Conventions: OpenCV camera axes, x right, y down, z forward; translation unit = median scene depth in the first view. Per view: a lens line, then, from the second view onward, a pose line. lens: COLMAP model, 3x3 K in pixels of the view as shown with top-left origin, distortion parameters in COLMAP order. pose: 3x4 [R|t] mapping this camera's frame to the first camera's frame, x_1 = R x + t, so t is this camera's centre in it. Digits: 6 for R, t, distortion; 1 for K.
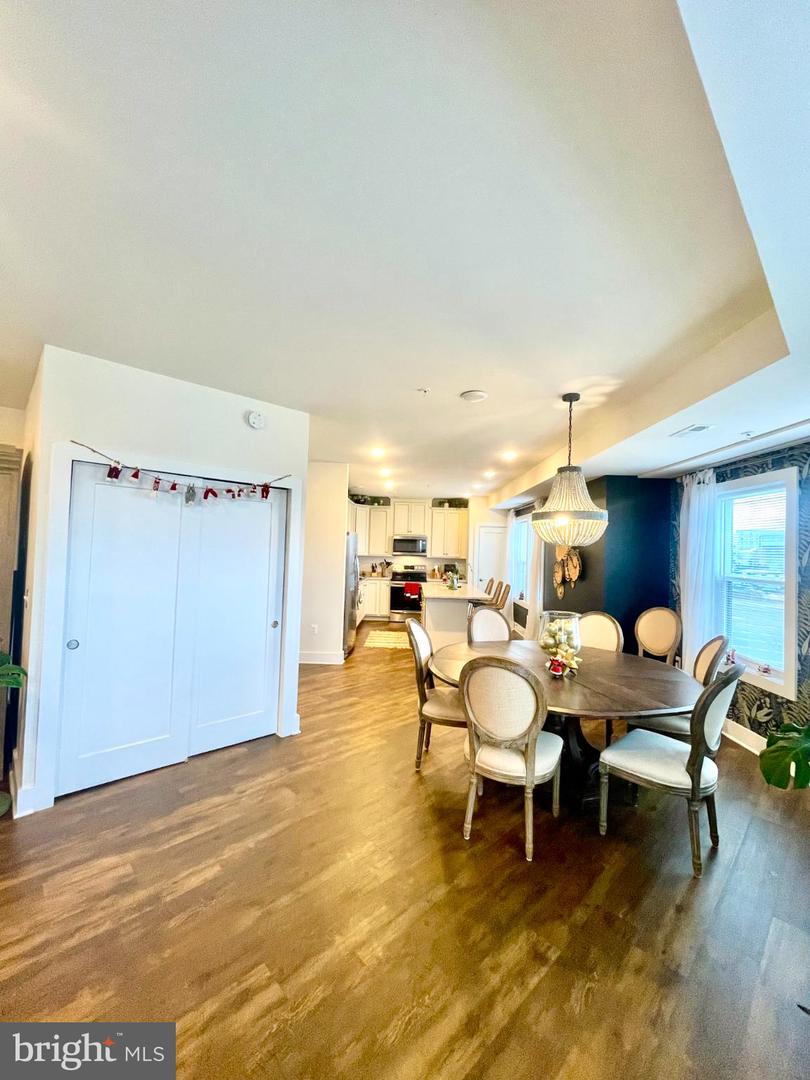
lens RADIAL K [[434.0, 0, 404.9], [0, 434.0, 538.0], [0, 0, 1]] dist [-0.003286, 0.000517]
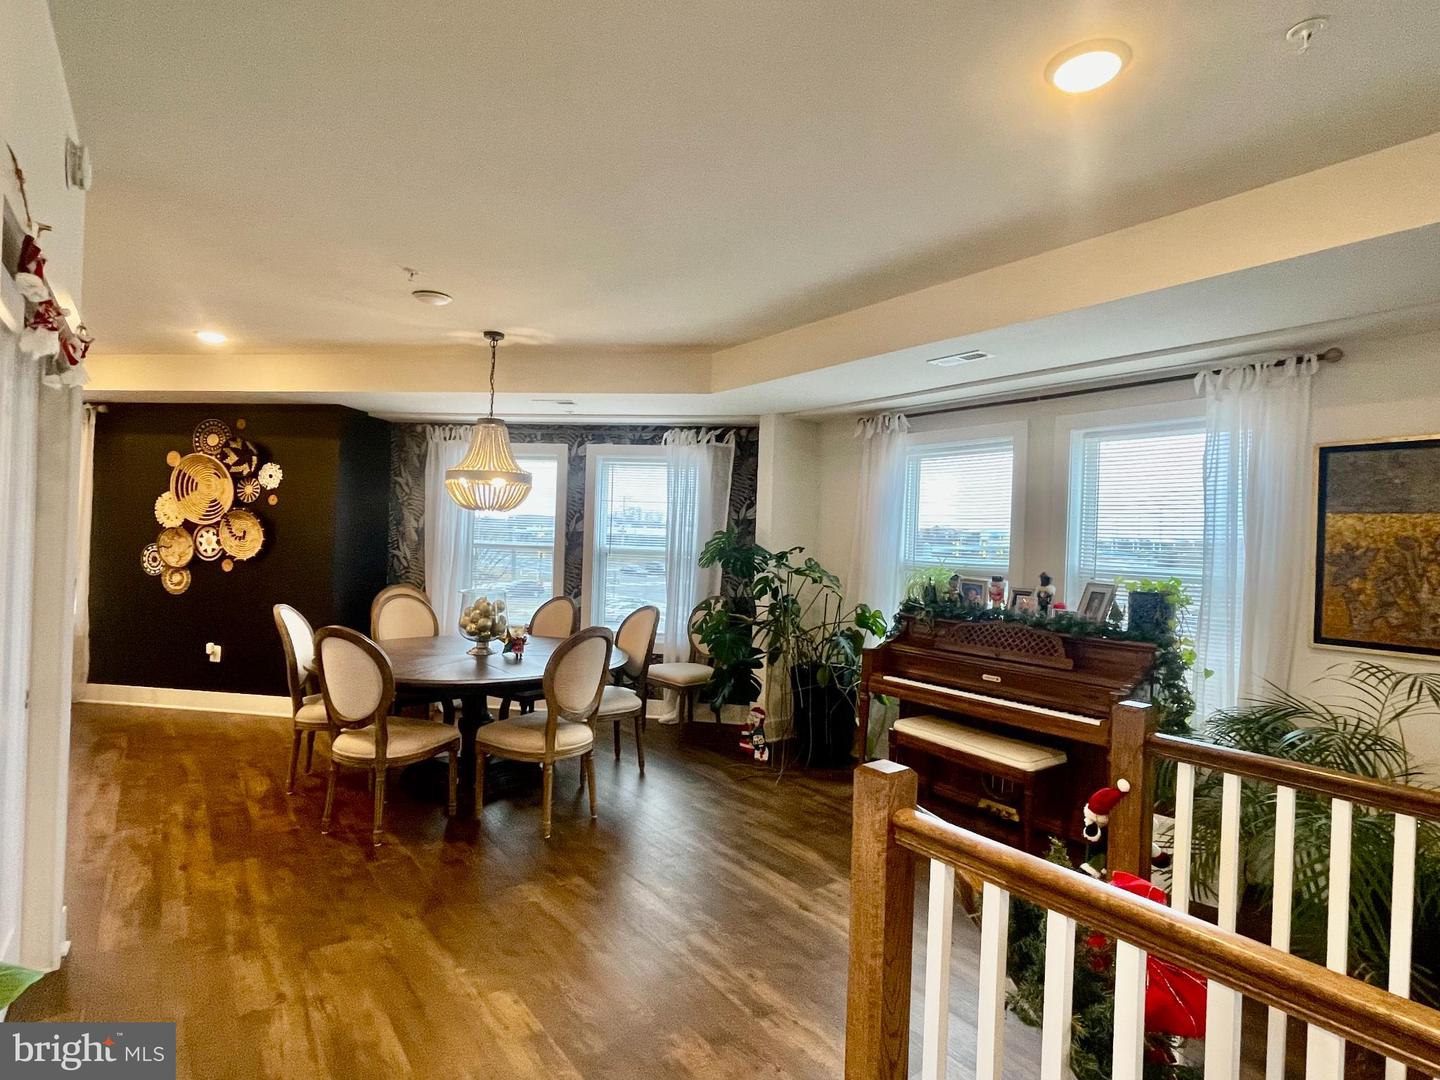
lens RADIAL K [[719.9, 0, 719.2], [0, 719.9, 540.8], [0, 0, 1]] dist [-0.003023, -0.000308]
pose [[0.122081, -0.024271, 0.992223, -0.932896], [-0.053920, 0.998062, 0.031048, 0.008097], [-0.991054, -0.057291, 0.120536, 0.359800]]
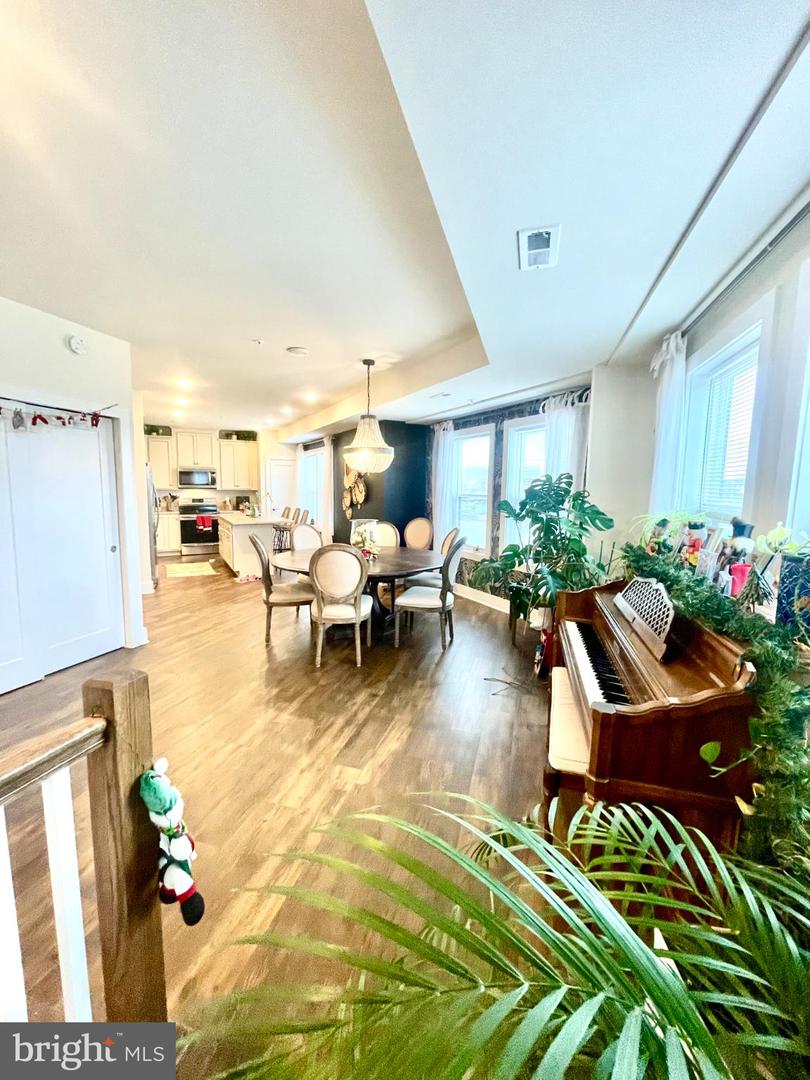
lens RADIAL K [[434.0, 0, 401.8], [0, 434.0, 538.7], [0, 0, 1]] dist [-0.003286, 0.000517]
pose [[0.870752, -0.075961, 0.485820, -0.221172], [0.002145, 0.988573, 0.150725, 0.017758], [-0.491718, -0.130202, 0.860965, -0.283498]]
